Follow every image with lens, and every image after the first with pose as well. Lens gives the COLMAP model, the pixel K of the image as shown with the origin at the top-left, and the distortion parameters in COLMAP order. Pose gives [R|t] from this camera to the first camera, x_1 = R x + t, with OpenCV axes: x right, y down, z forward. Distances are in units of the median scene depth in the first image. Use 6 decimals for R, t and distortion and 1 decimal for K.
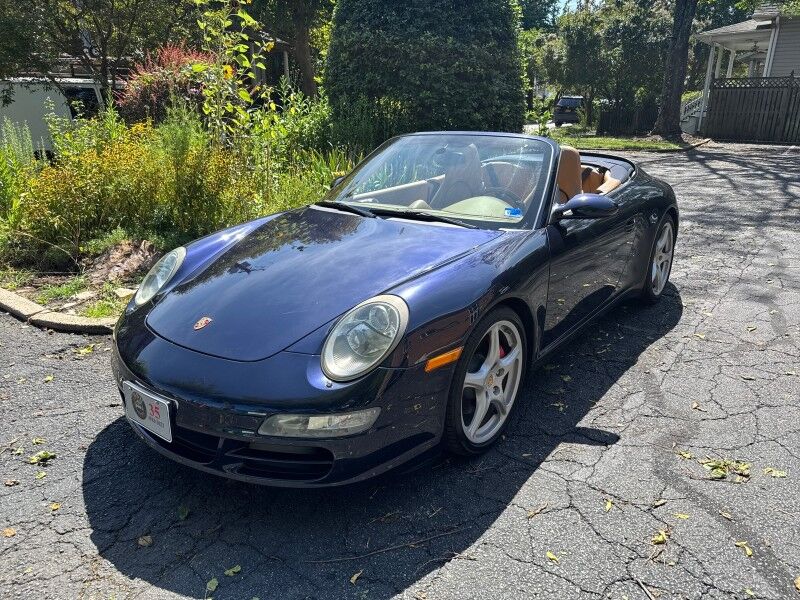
lens RADIAL K [[568.7, 0, 398.7], [0, 568.7, 306.1], [0, 0, 1]] dist [-0.000015, -0.008874]
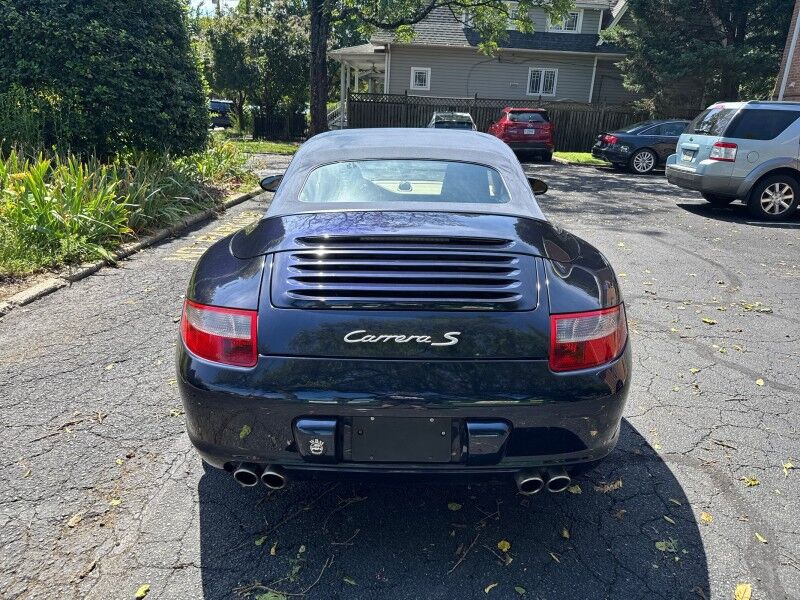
lens RADIAL K [[568.7, 0, 402.8], [0, 568.7, 304.8], [0, 0, 1]] dist [-0.000015, -0.008874]
pose [[0.829887, -0.135407, 0.541251, -0.091831], [0.140417, 0.989567, 0.032266, 0.007048], [-0.539973, 0.049224, 0.840242, -0.007596]]
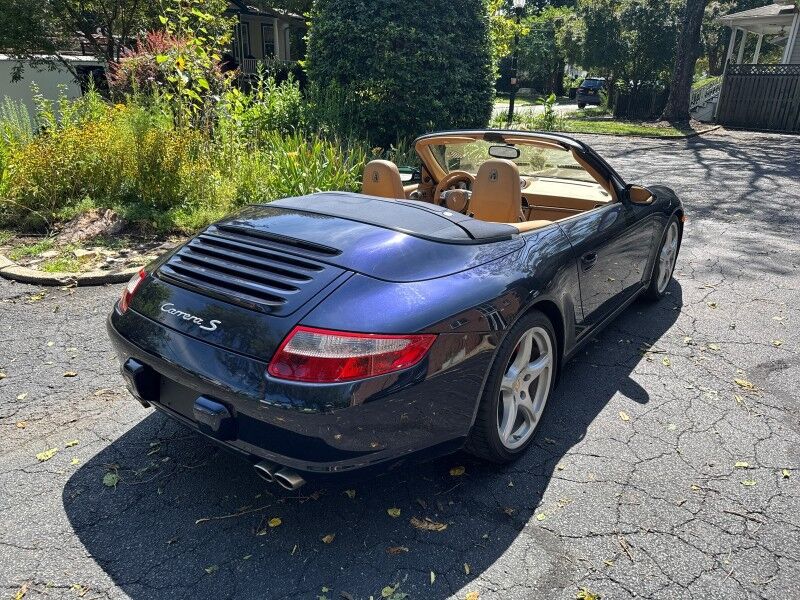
lens RADIAL K [[568.7, 0, 399.7], [0, 568.7, 307.1], [0, 0, 1]] dist [-0.000015, -0.008874]
pose [[0.997744, 0.042694, -0.051812, 0.142358], [-0.040542, 0.998299, 0.041896, 0.007204], [0.053513, -0.039701, 0.997778, -0.087840]]
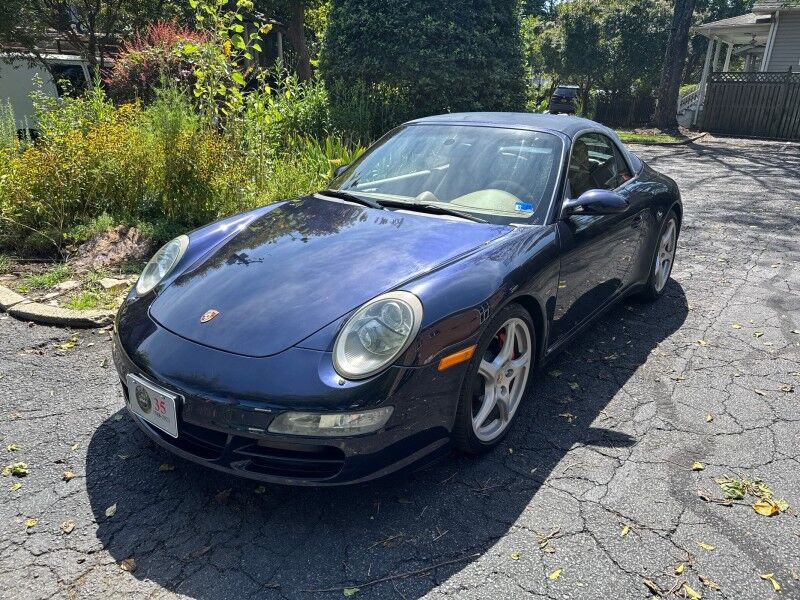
lens RADIAL K [[568.7, 0, 399.1], [0, 568.7, 305.5], [0, 0, 1]] dist [-0.000015, -0.008874]
pose [[0.999647, 0.018931, 0.018656, -0.008005], [-0.019344, 0.999566, 0.022221, -0.009592], [-0.018227, -0.022574, 0.999579, 0.020445]]
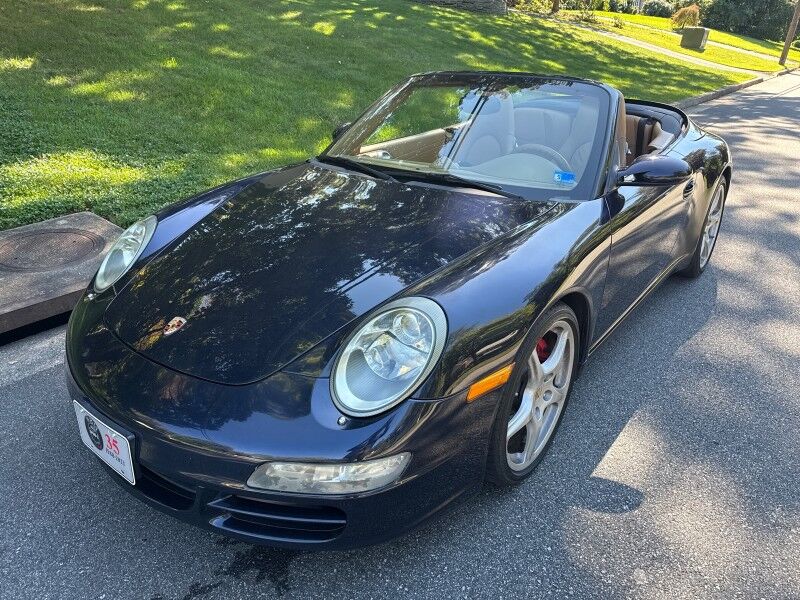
lens RADIAL K [[568.7, 0, 399.5], [0, 568.7, 300.3], [0, 0, 1]] dist [-0.000015, -0.008874]
pose [[0.999902, 0.012187, 0.006916, -0.015235], [-0.012730, 0.996310, 0.084881, -0.055173], [-0.005857, -0.084961, 0.996367, 0.192862]]
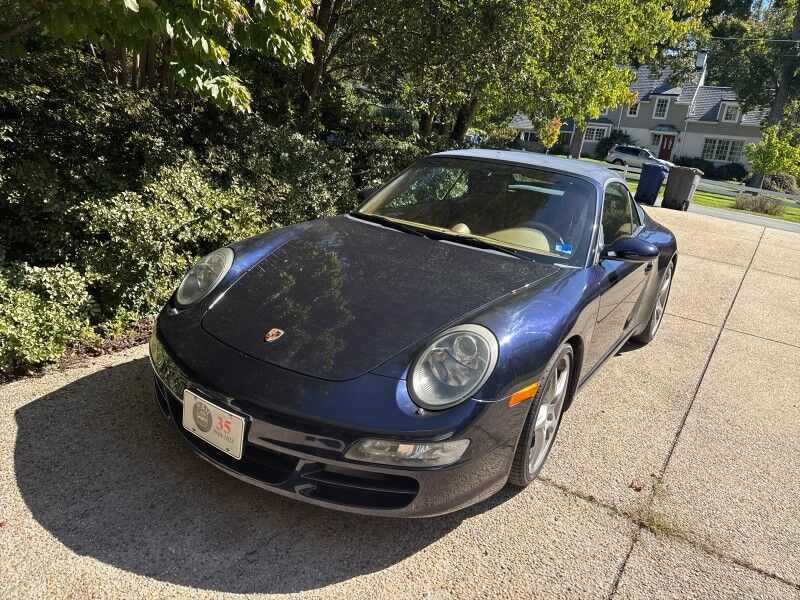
lens RADIAL K [[568.7, 0, 401.6], [0, 568.7, 307.2], [0, 0, 1]] dist [-0.000015, -0.008874]
pose [[0.989986, 0.093277, 0.105961, -0.167622], [-0.092091, 0.995621, -0.016035, -0.014097], [-0.106993, 0.006117, 0.994241, 0.019510]]
